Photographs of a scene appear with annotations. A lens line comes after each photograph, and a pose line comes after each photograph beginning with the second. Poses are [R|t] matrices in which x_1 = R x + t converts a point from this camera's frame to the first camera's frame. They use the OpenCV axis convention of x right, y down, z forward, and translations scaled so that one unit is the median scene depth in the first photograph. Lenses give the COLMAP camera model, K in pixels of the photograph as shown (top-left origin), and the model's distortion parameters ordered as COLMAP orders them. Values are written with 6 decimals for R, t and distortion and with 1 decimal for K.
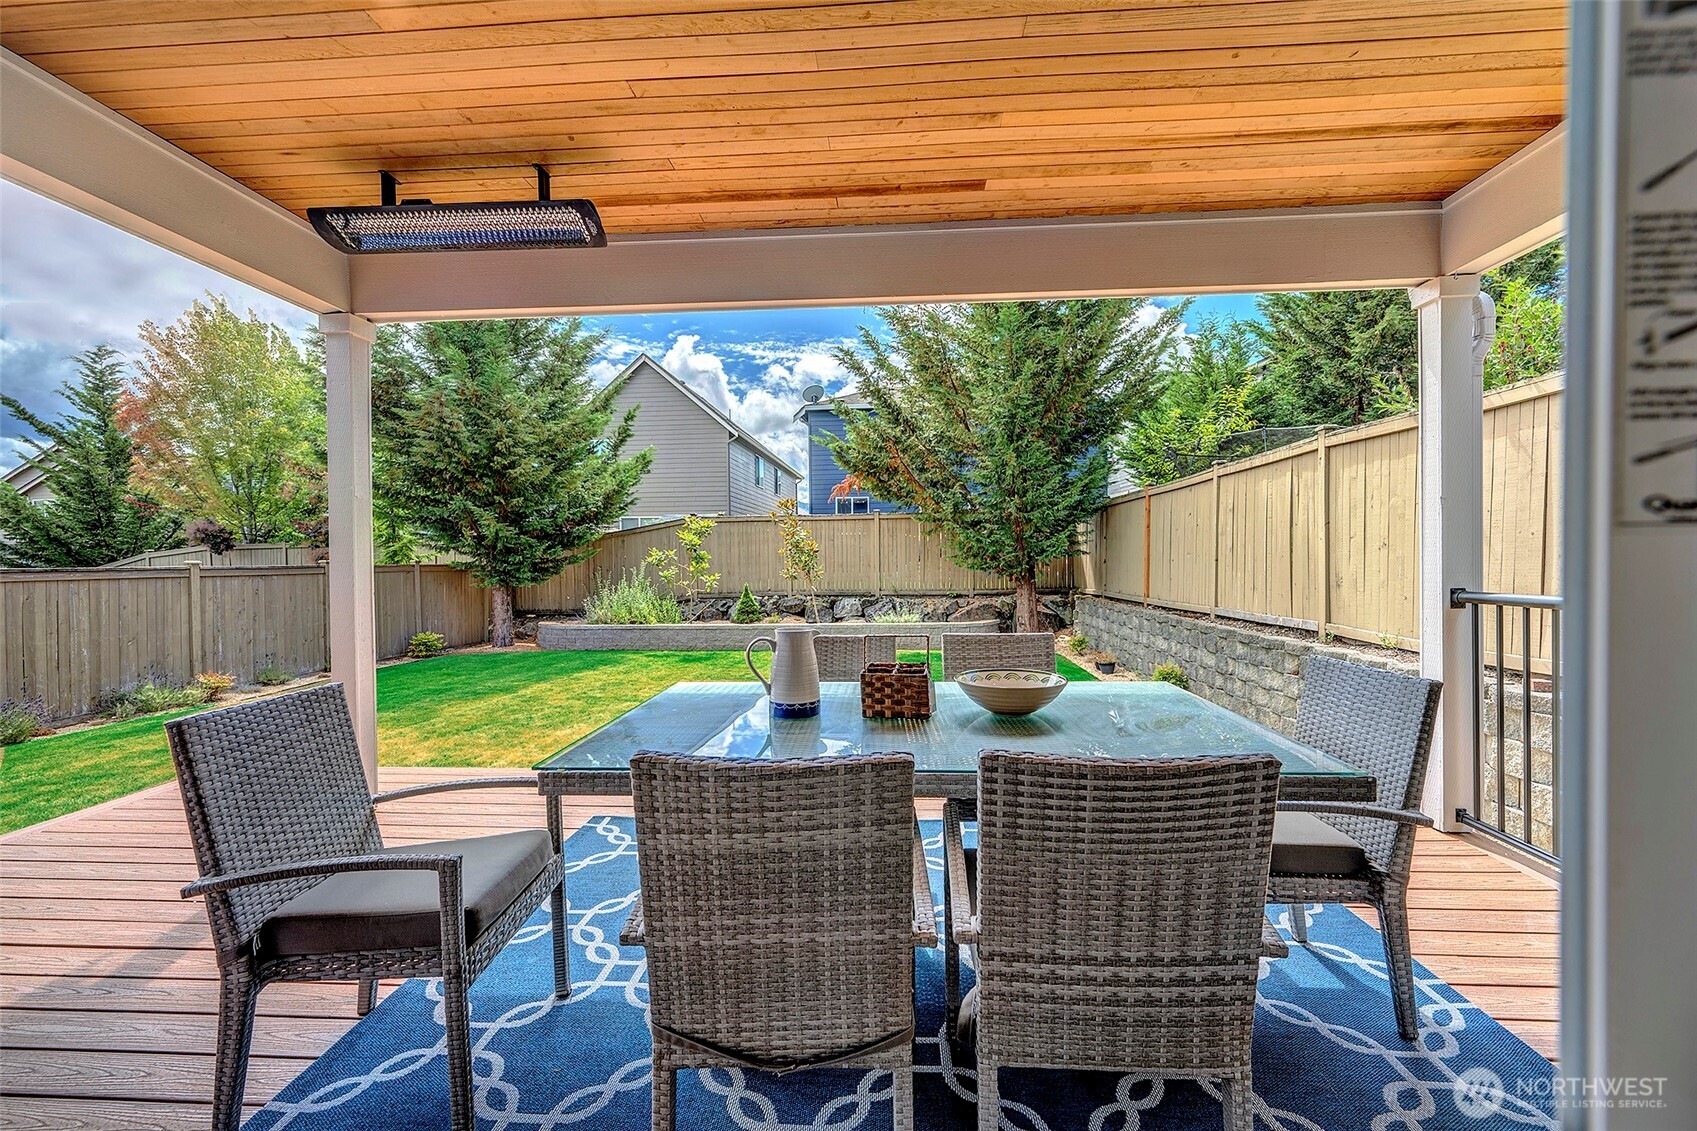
lens RADIAL K [[665.8, 0, 851.6], [0, 665.8, 570.6], [0, 0, 1]] dist [-0.000498, -0.000011]
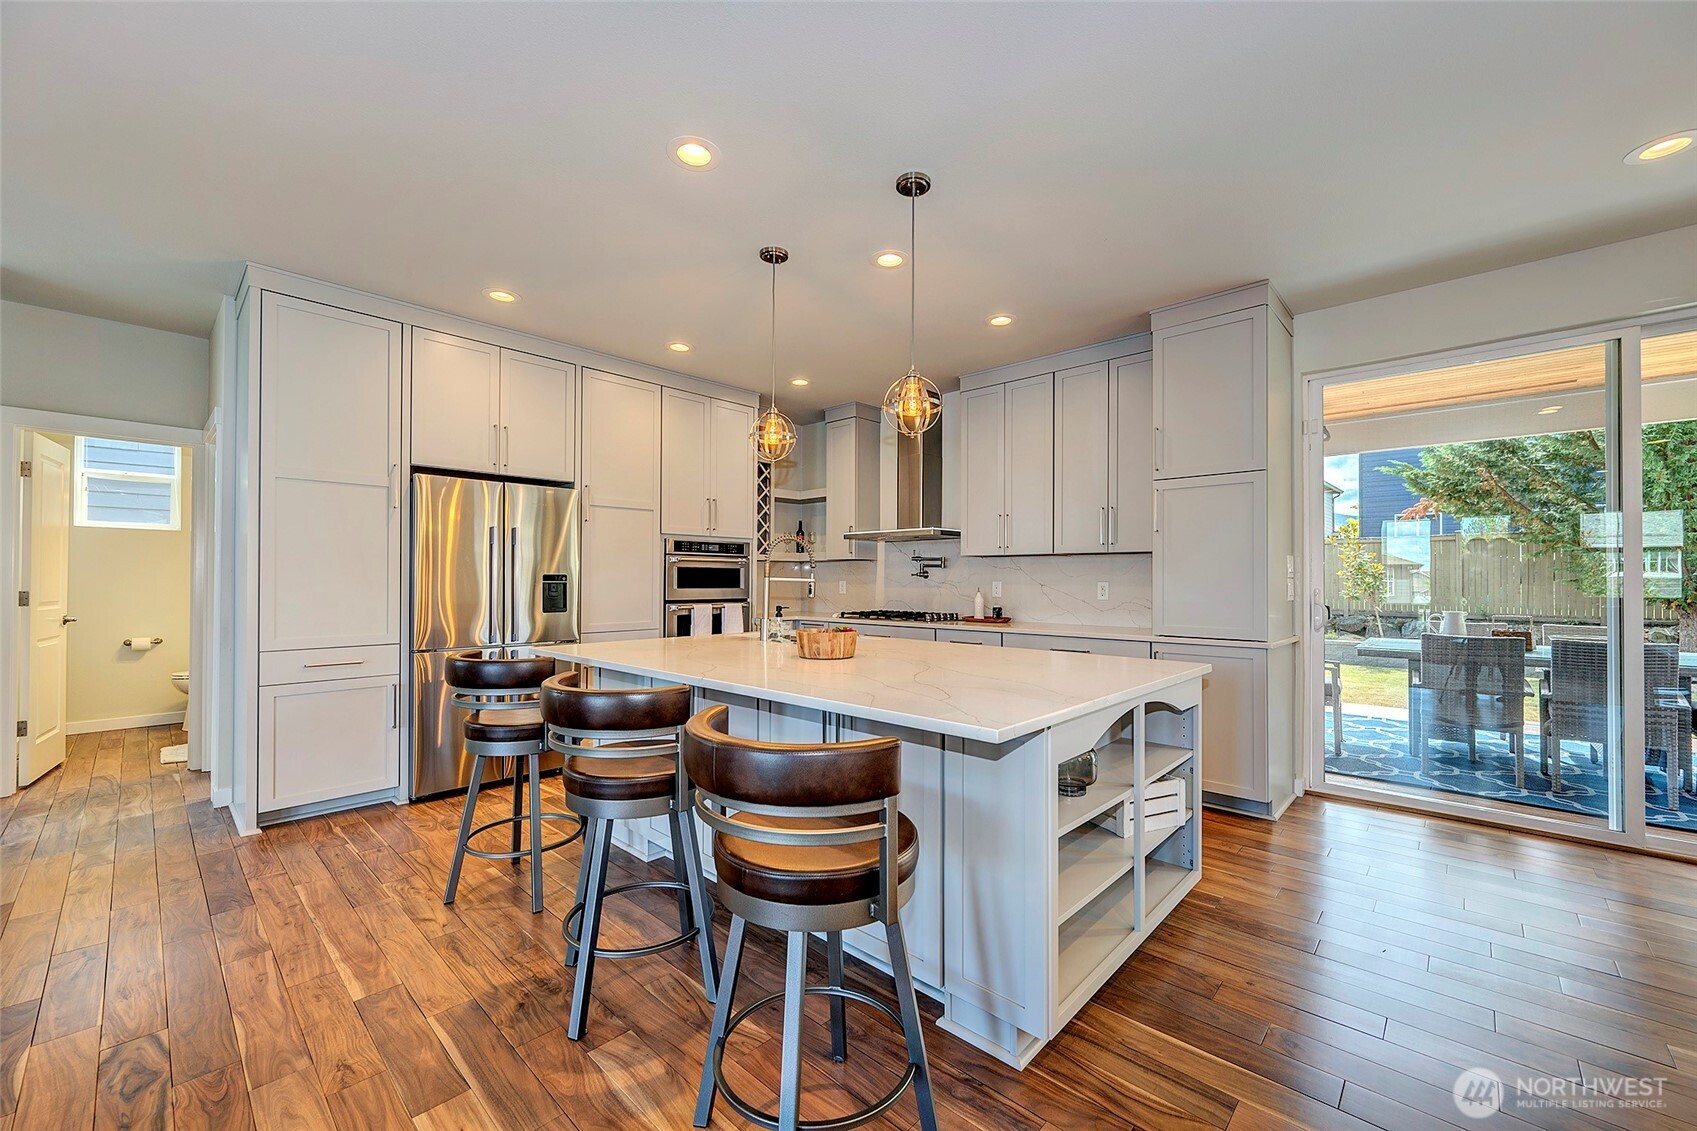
lens RADIAL K [[667.5, 0, 851.2], [0, 667.5, 573.5], [0, 0, 1]] dist [0.001580, 0.000221]
pose [[0.775577, 0.007860, -0.631204, -0.039580], [-0.022303, 0.999639, -0.014956, 0.005983], [0.630859, 0.025678, 0.775472, -0.362578]]
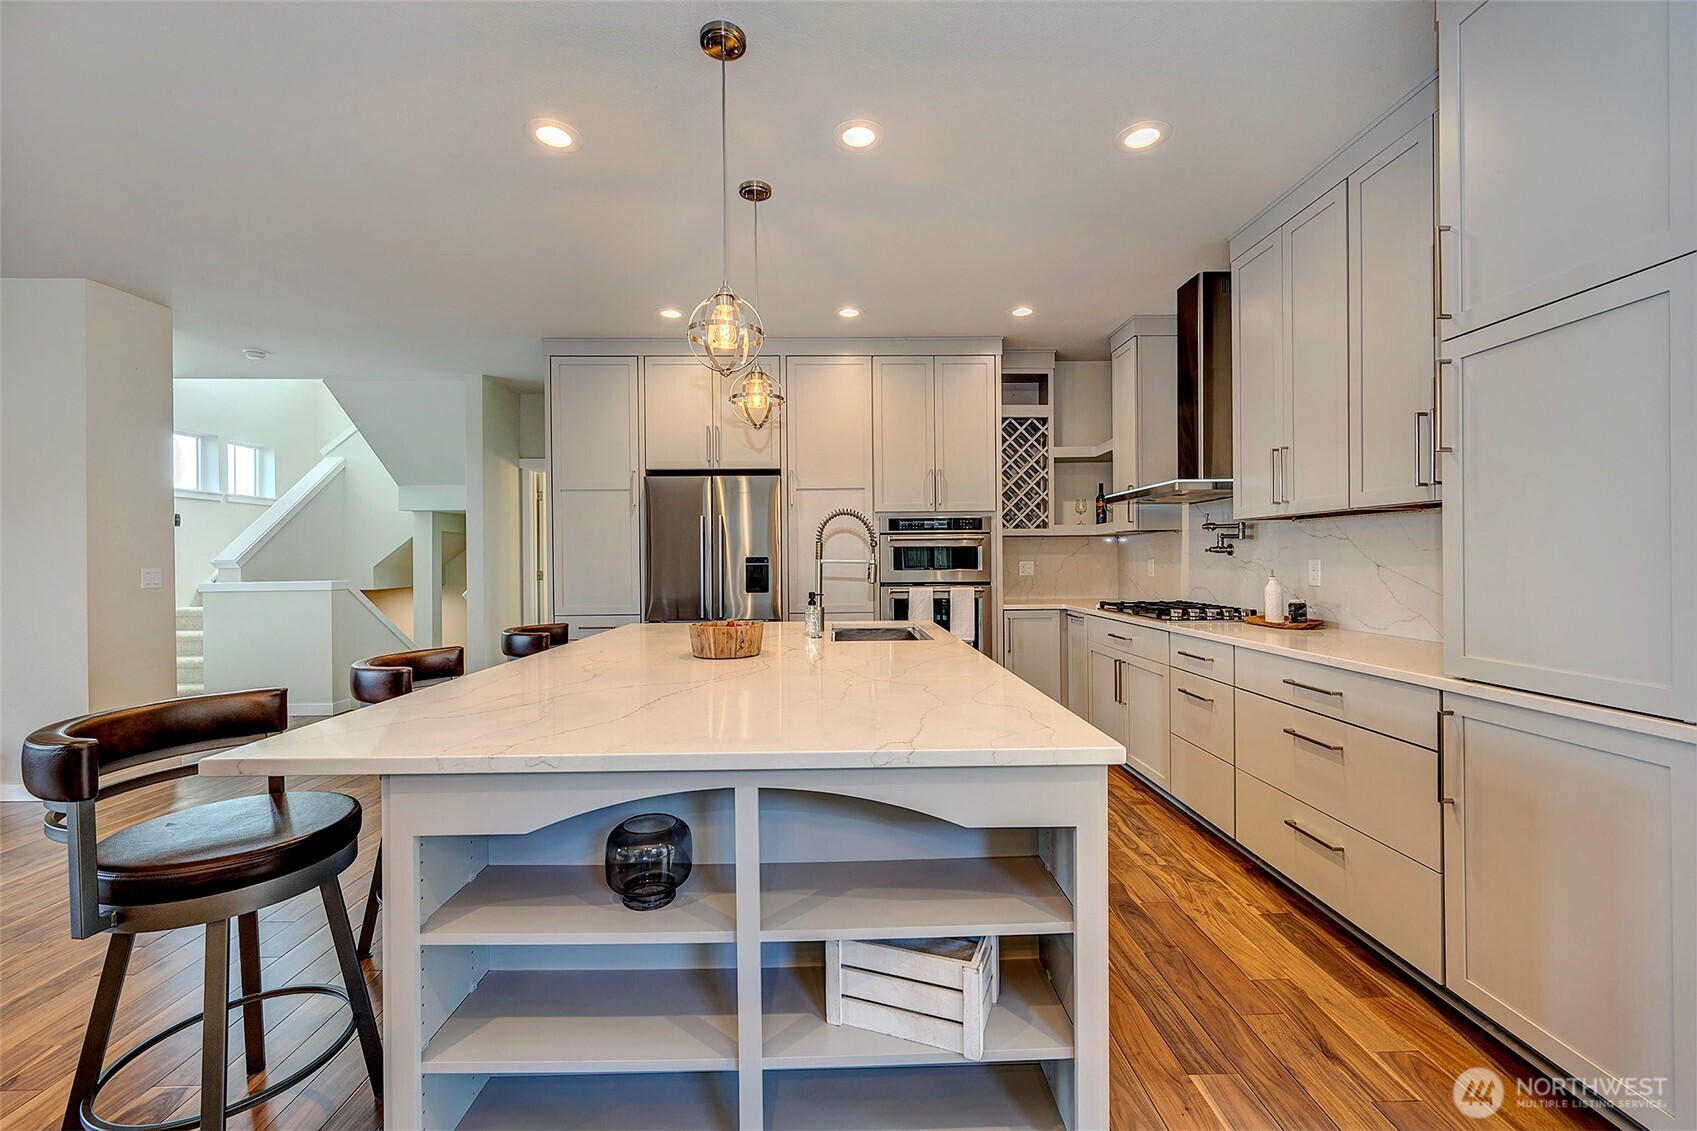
lens RADIAL K [[692.5, 0, 848.5], [0, 692.5, 565.5], [0, 0, 1]] dist [-0.001411, -0.000139]
pose [[0.093135, 0.020125, -0.995450, 0.005191], [-0.008684, 0.999774, 0.019400, 0.001907], [0.995616, 0.006838, 0.093289, -0.196145]]
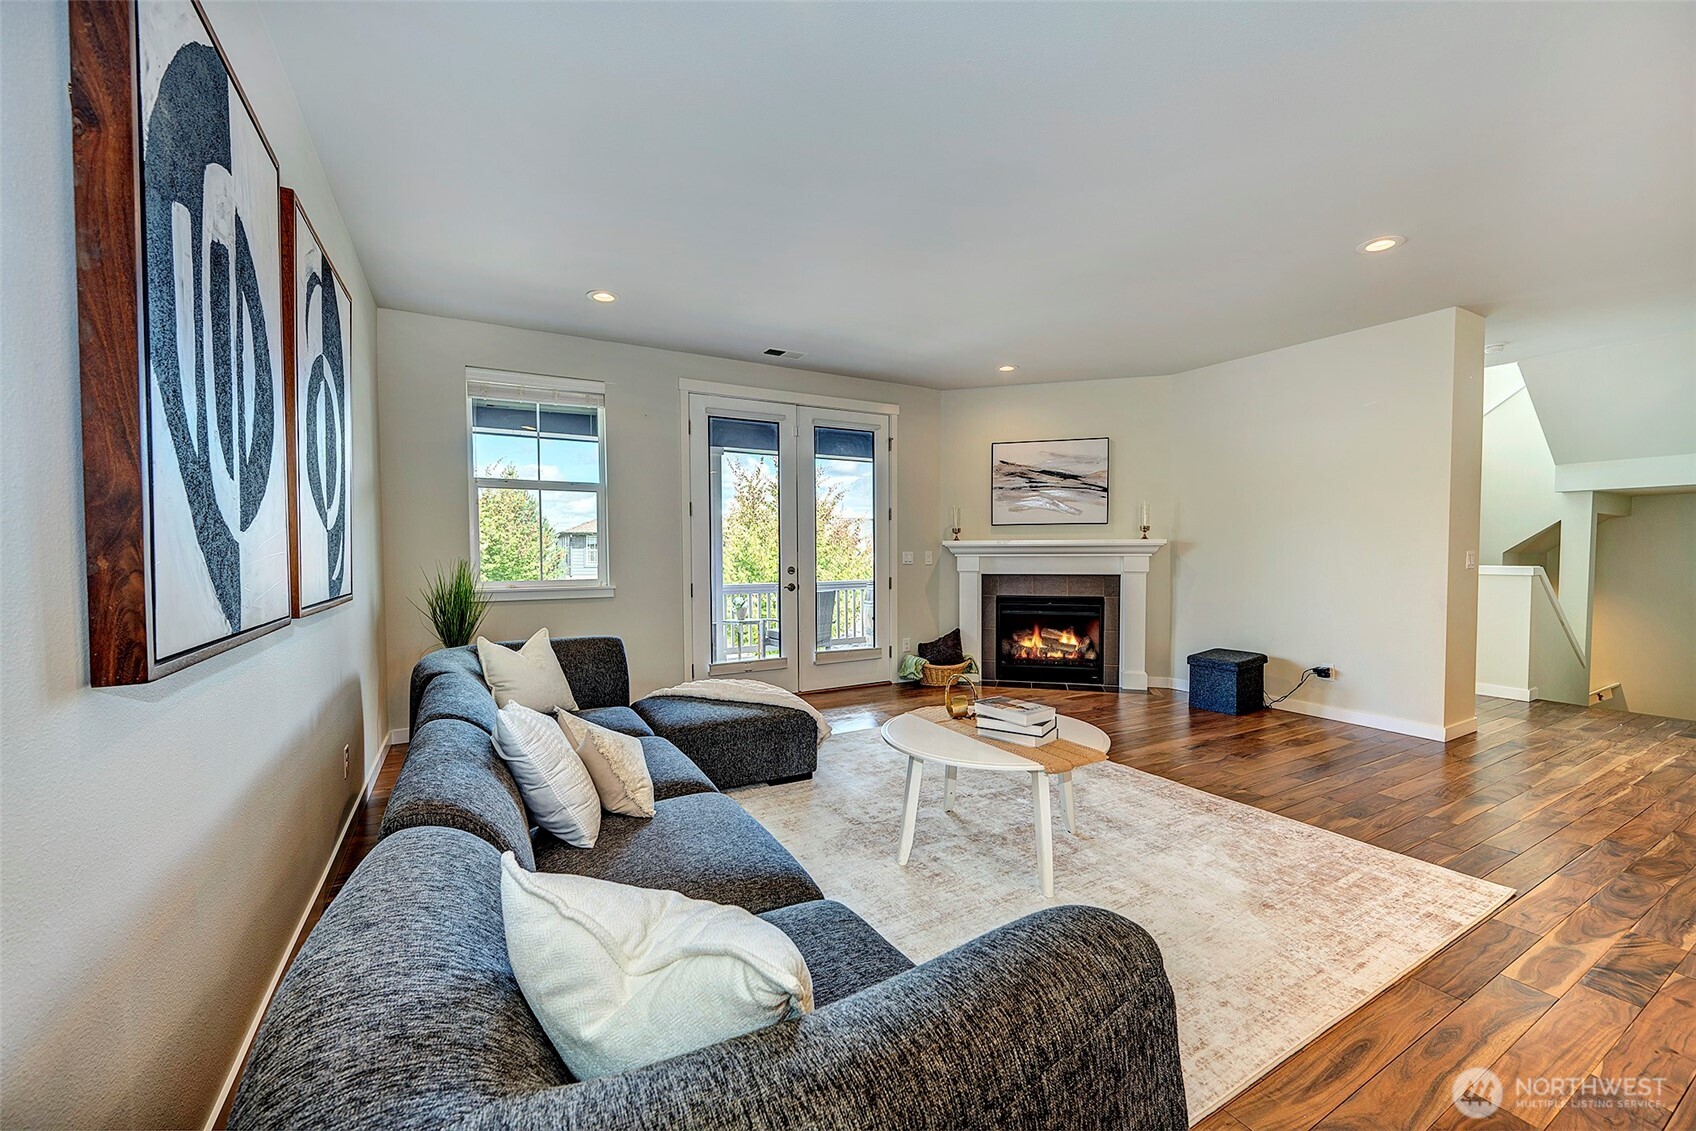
lens RADIAL K [[667.1, 0, 850.7], [0, 667.1, 573.5], [0, 0, 1]] dist [0.001580, 0.000221]
pose [[-0.830640, 0.031329, -0.555928, 0.115187], [0.001635, 0.998549, 0.053829, 0.004332], [0.556807, 0.043804, -0.829486, -0.361611]]
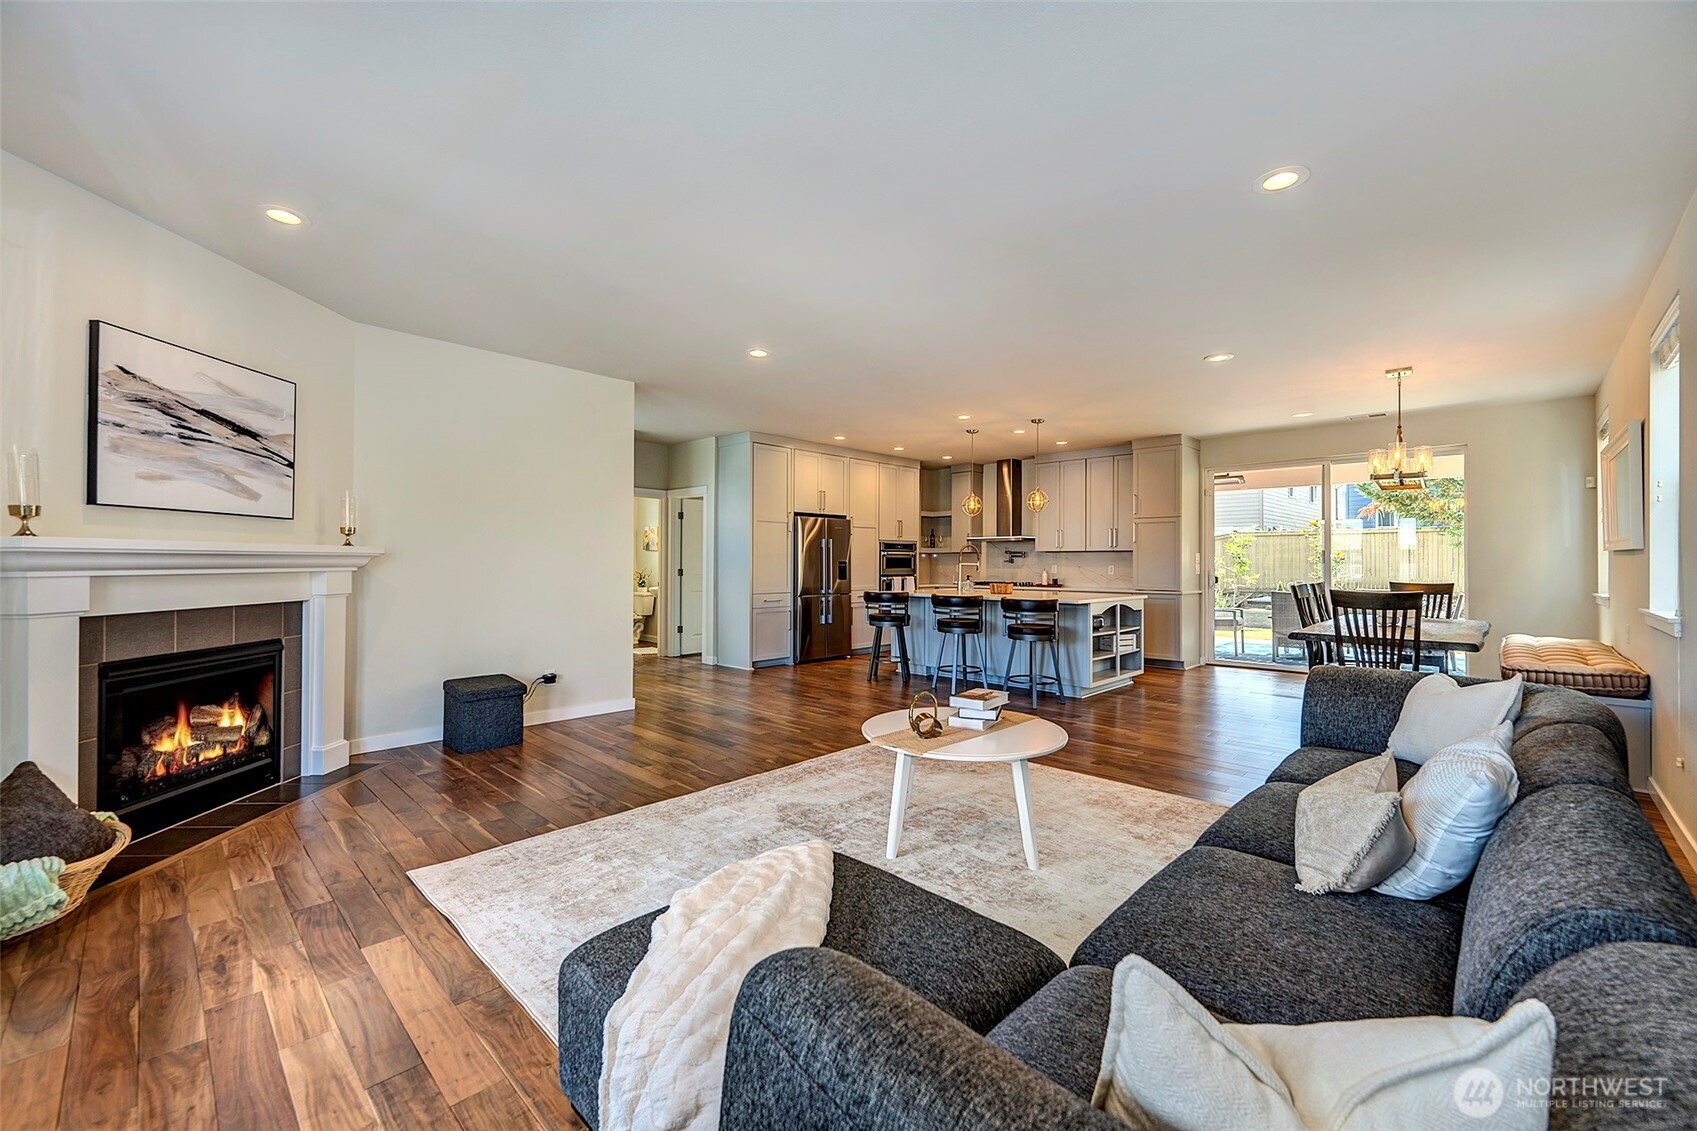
lens RADIAL K [[686.7, 0, 849.9], [0, 686.7, 565.4], [0, 0, 1]] dist [0.000711, -0.000089]
pose [[0.763296, 0.016618, -0.645835, 0.087088], [-0.023330, 0.999726, -0.001849, 0.009630], [0.645627, 0.016479, 0.763475, -0.705008]]
